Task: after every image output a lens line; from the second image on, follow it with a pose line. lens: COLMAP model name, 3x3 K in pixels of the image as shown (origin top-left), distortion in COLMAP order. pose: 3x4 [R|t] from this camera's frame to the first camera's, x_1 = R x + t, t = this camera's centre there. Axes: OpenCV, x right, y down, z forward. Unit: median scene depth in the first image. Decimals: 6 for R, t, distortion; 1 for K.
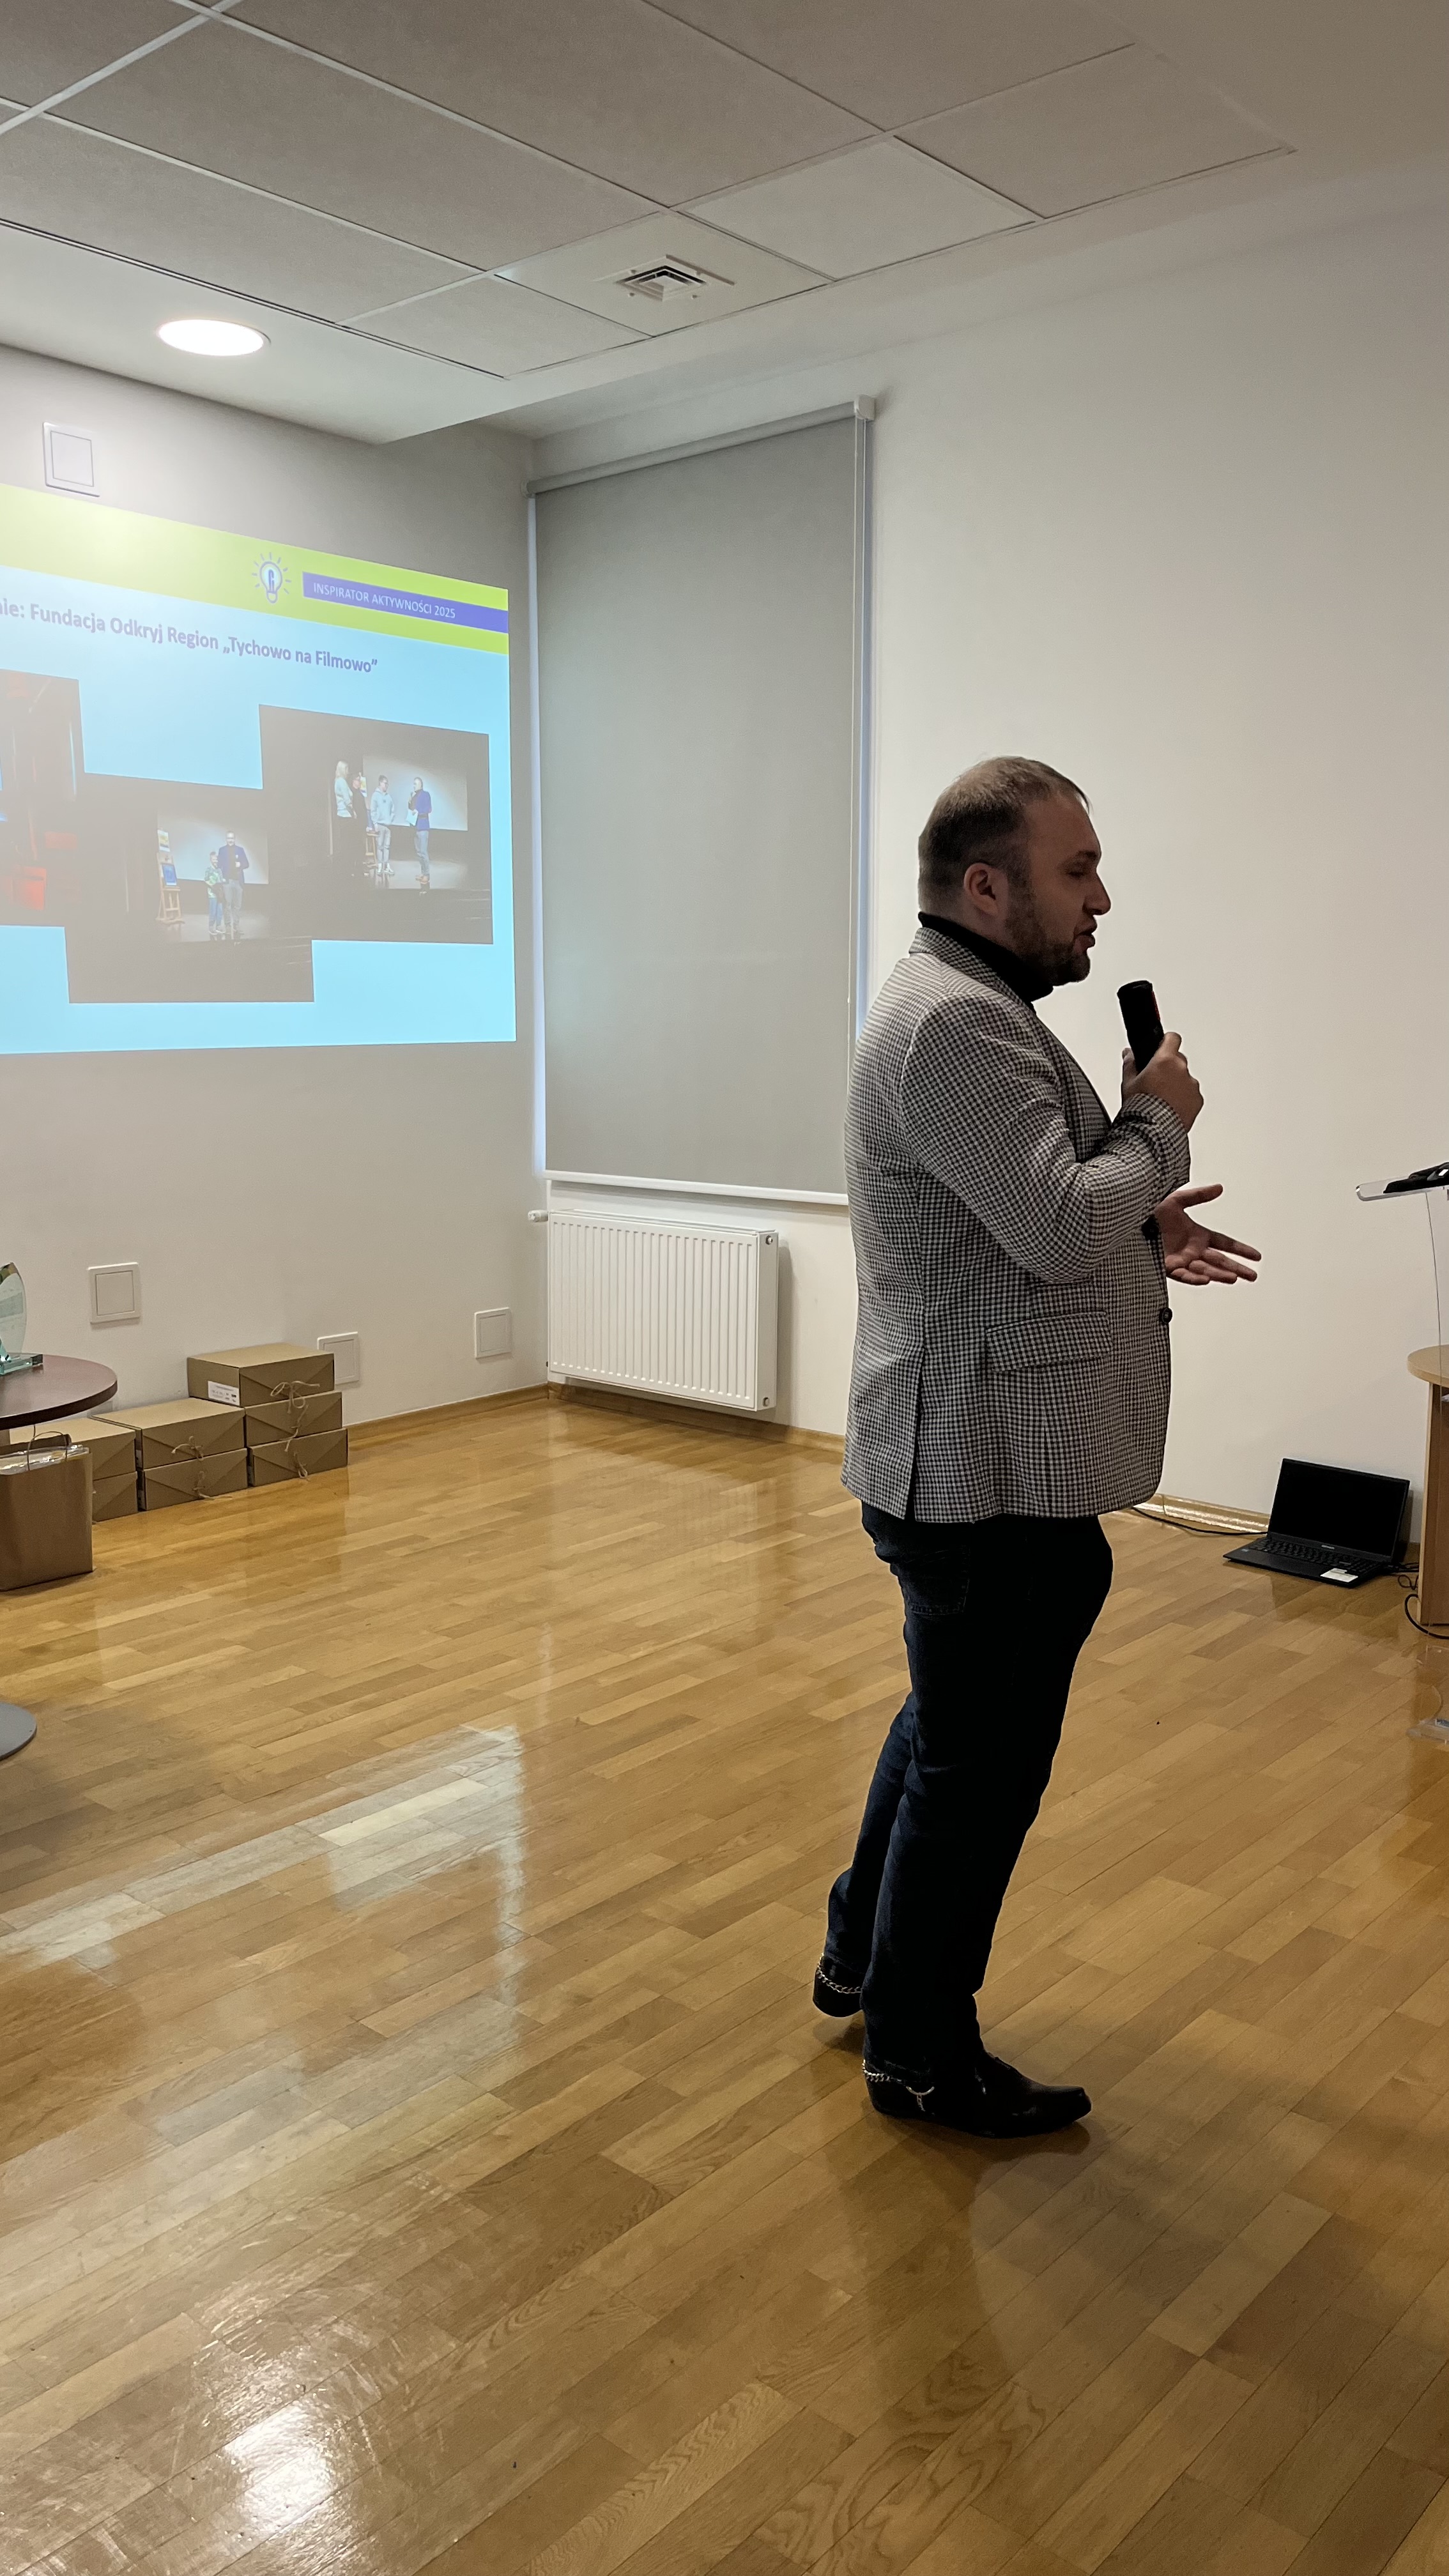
lens RADIAL K [[1970.1, 0, 734.5], [0, 1970.1, 1289.1], [0, 0, 1]] dist [0.072539, -0.099866]
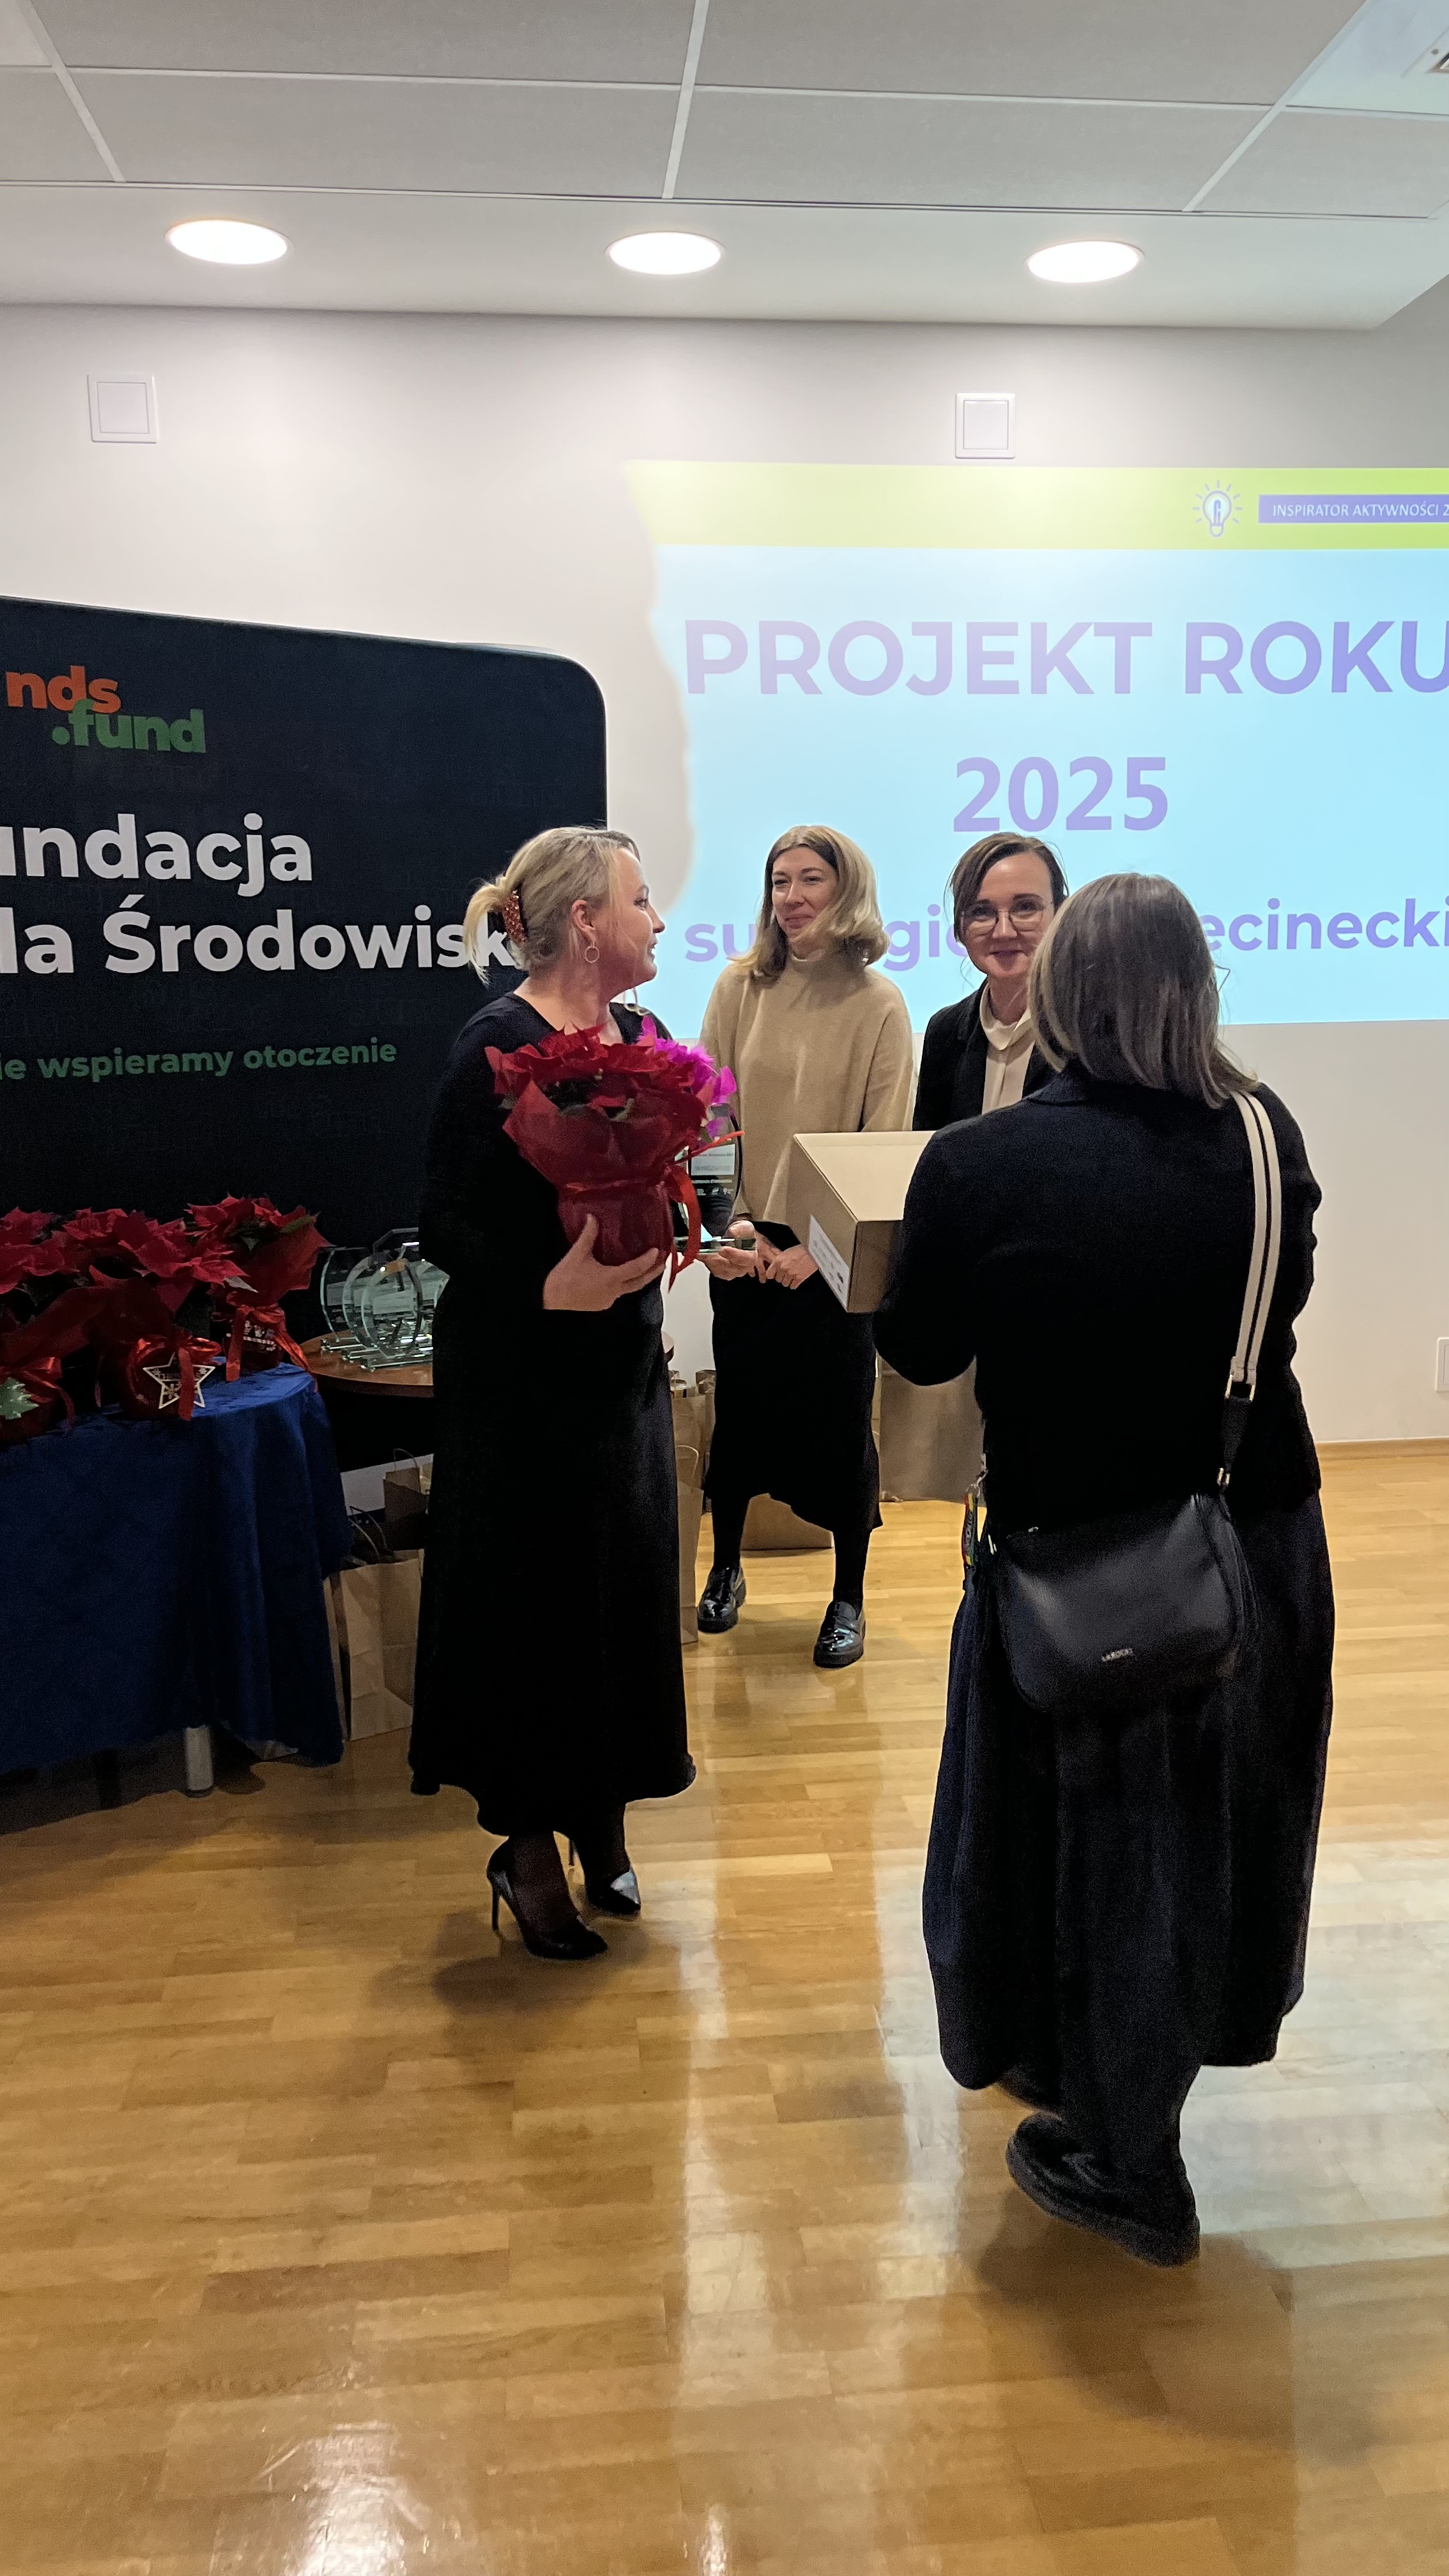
lens RADIAL K [[1968.2, 0, 724.5], [0, 1968.2, 1288.0], [0, 0, 1]] dist [0.081179, -0.106780]
pose [[0.722744, 0.102110, -0.683531, 0.312785], [-0.092194, 0.994430, 0.051071, -0.034843], [0.684939, 0.026106, 0.728133, 0.228815]]
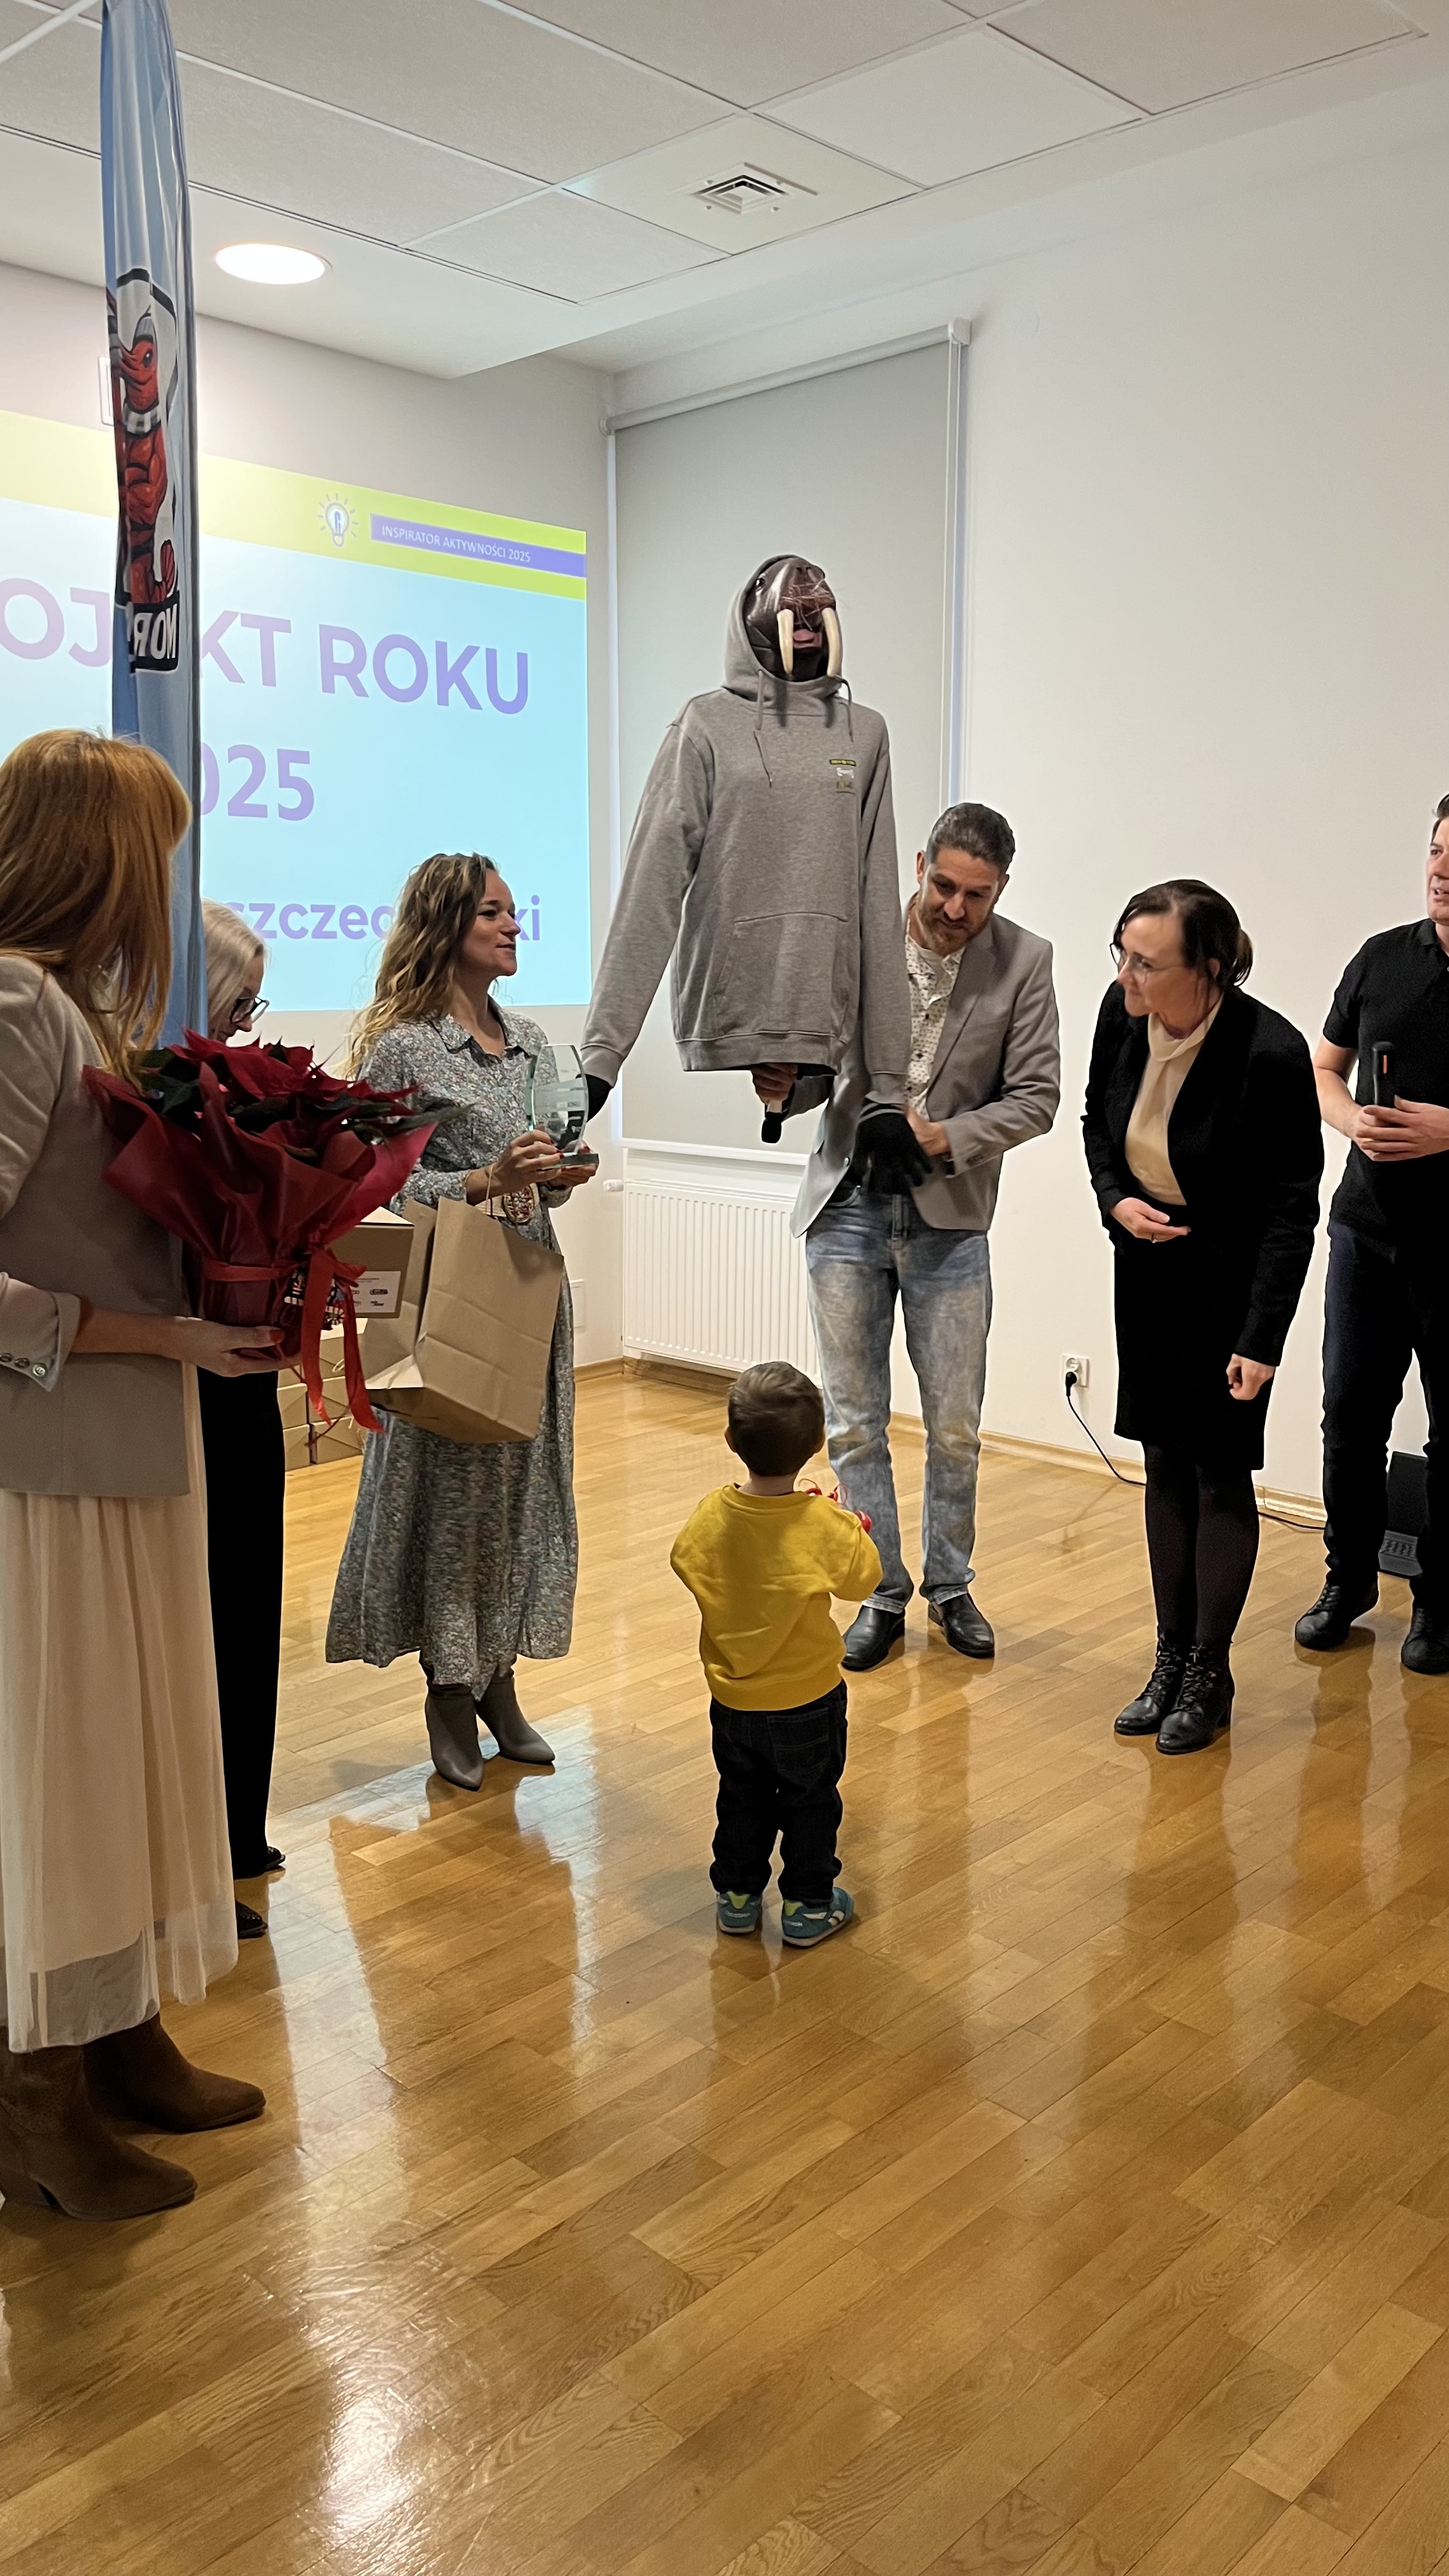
lens RADIAL K [[1963.6, 0, 744.0], [0, 1963.6, 1293.7], [0, 0, 1]] dist [0.073511, -0.110037]
pose [[0.998975, 0.008900, -0.044379, 0.010688], [-0.007889, 0.999707, 0.022896, -0.008975], [0.044570, -0.022523, 0.998752, 0.052516]]
